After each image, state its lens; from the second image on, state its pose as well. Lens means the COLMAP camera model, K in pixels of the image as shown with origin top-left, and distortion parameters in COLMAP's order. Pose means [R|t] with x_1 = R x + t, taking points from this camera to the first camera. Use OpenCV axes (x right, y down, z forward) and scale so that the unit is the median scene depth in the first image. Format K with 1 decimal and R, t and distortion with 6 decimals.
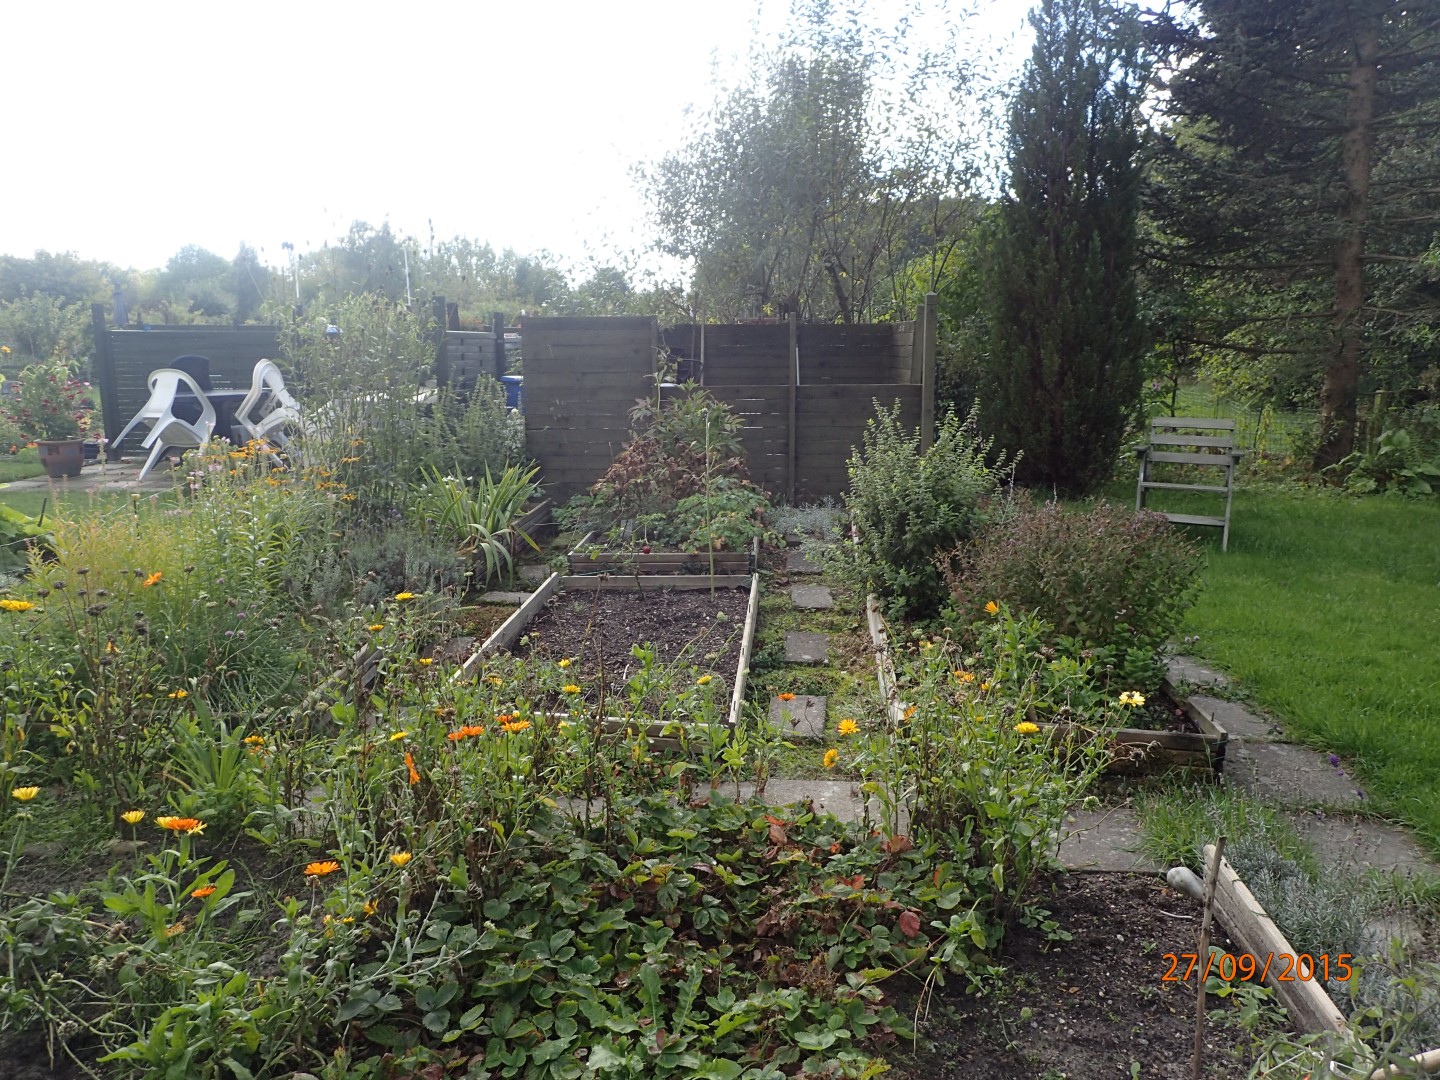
lens RADIAL K [[1058.6, 0, 725.6], [0, 1058.6, 532.8], [0, 0, 1]] dist [0.003115, 0.003002]
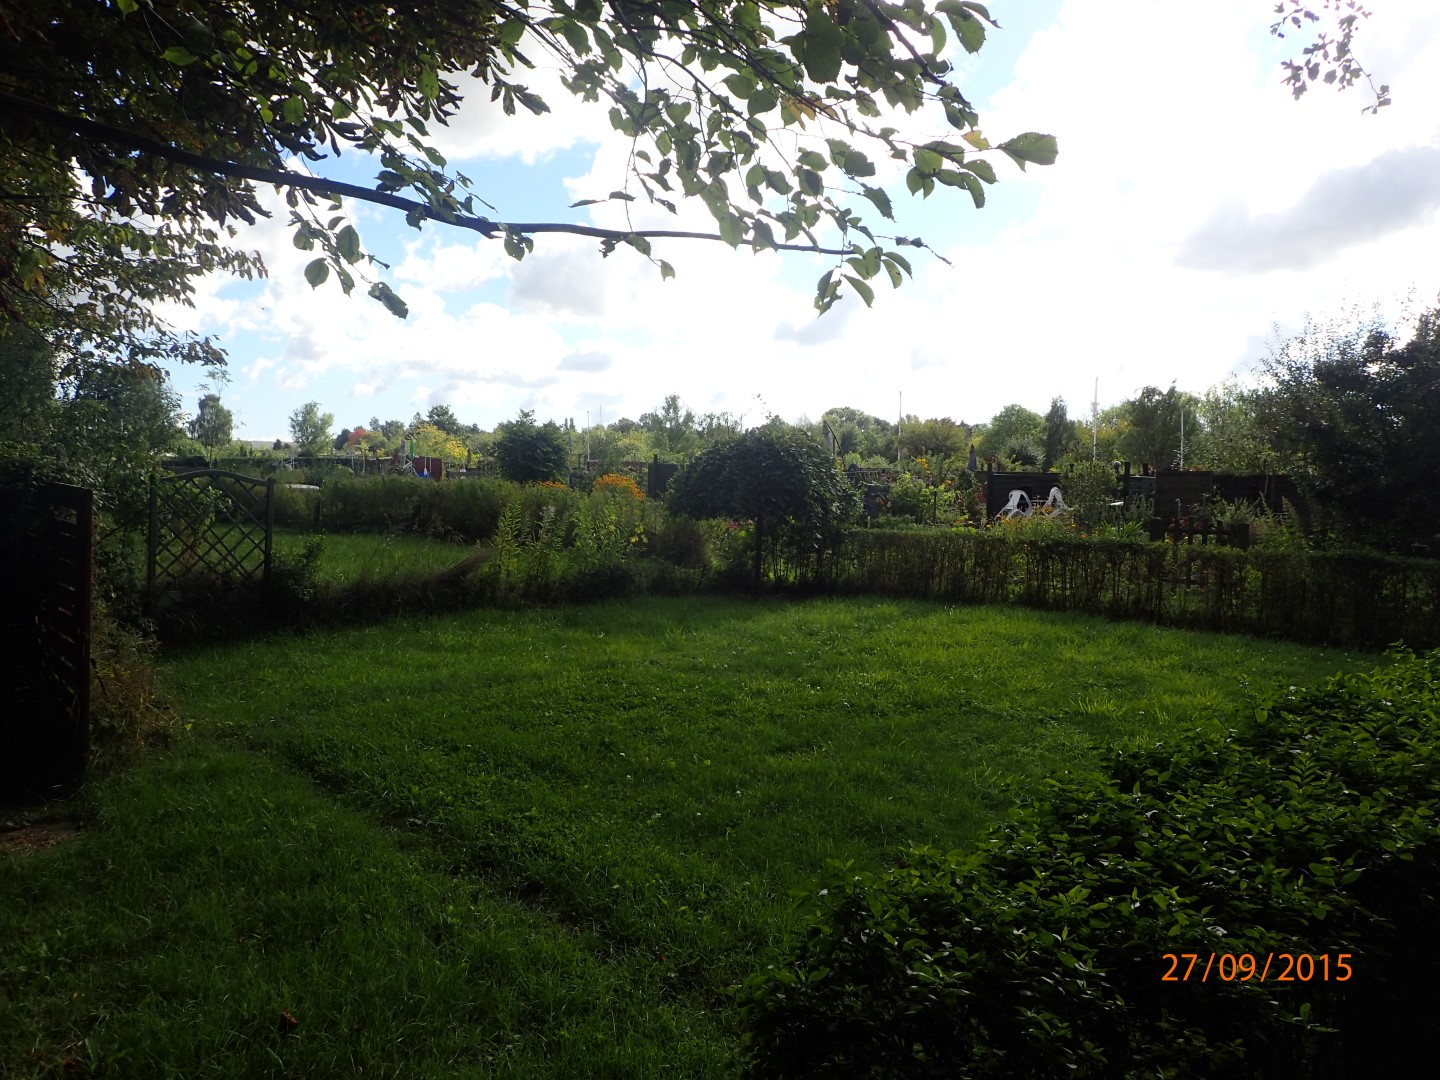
lens RADIAL K [[1058.6, 0, 727.9], [0, 1058.6, 538.6], [0, 0, 1]] dist [0.003115, 0.003002]
pose [[0.756640, 0.050215, -0.651900, 0.512782], [-0.135077, 0.987542, -0.080710, 0.221275], [0.639726, 0.149125, 0.753997, -1.134694]]
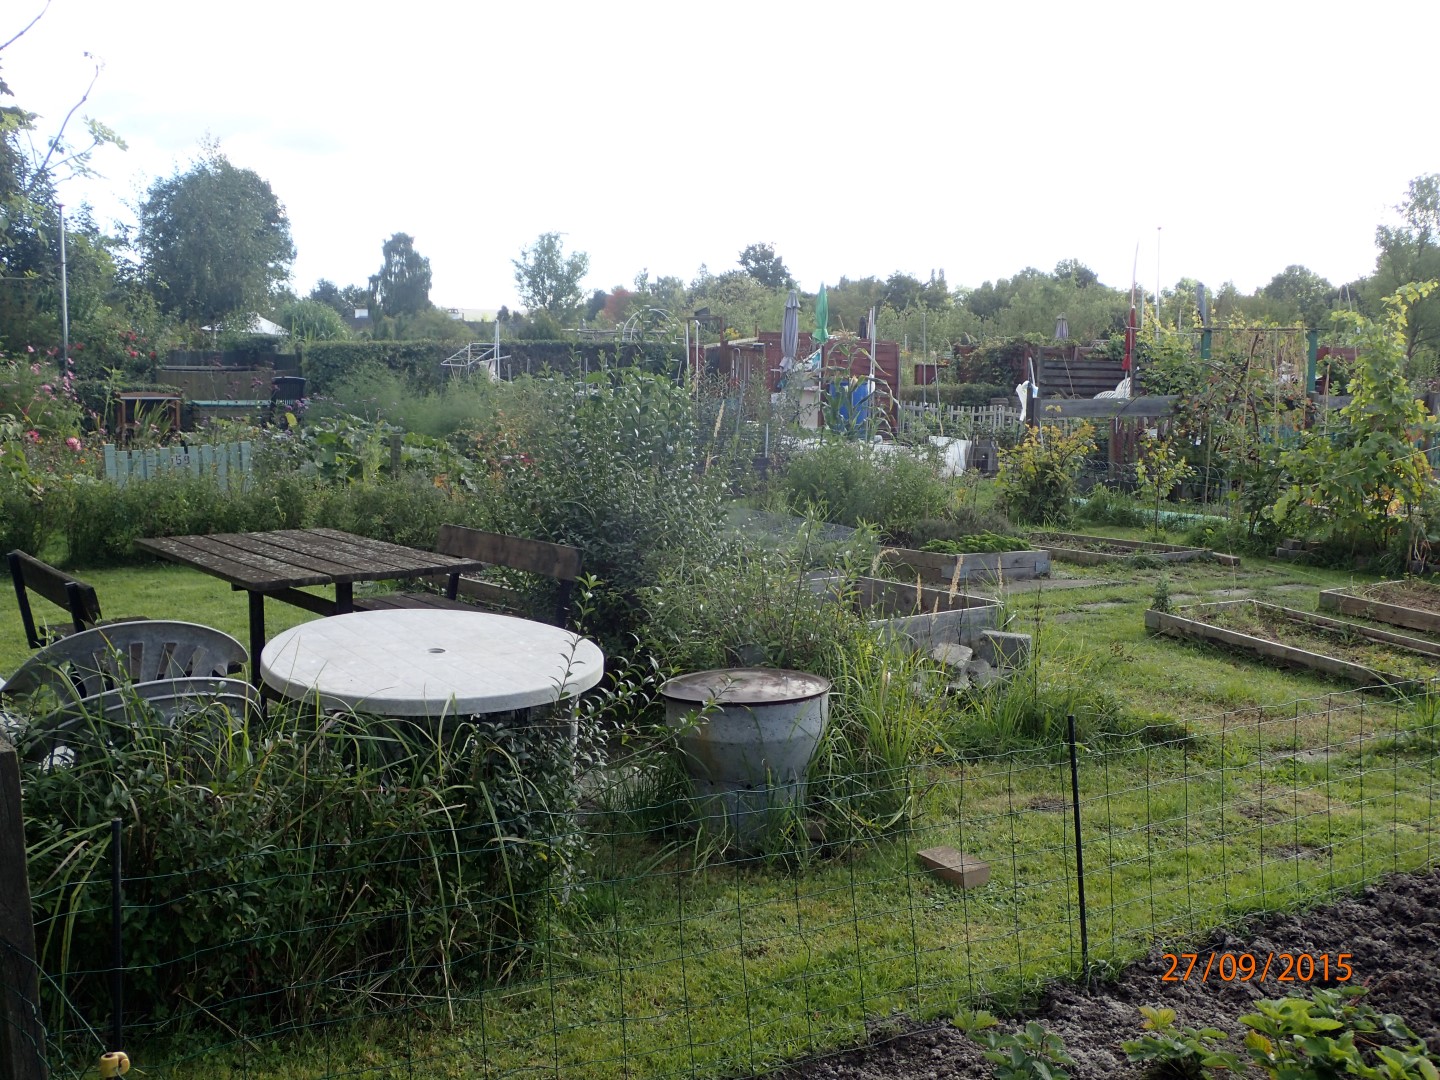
lens RADIAL K [[1601.1, 0, 721.3], [0, 1601.1, 542.7], [0, 0, 1]] dist [0.016236, 0.000000]
pose [[0.555781, 0.106293, -0.824505, -1.587862], [-0.167788, 0.985724, 0.013974, -0.019897], [0.814220, 0.130576, 0.565681, -0.049582]]
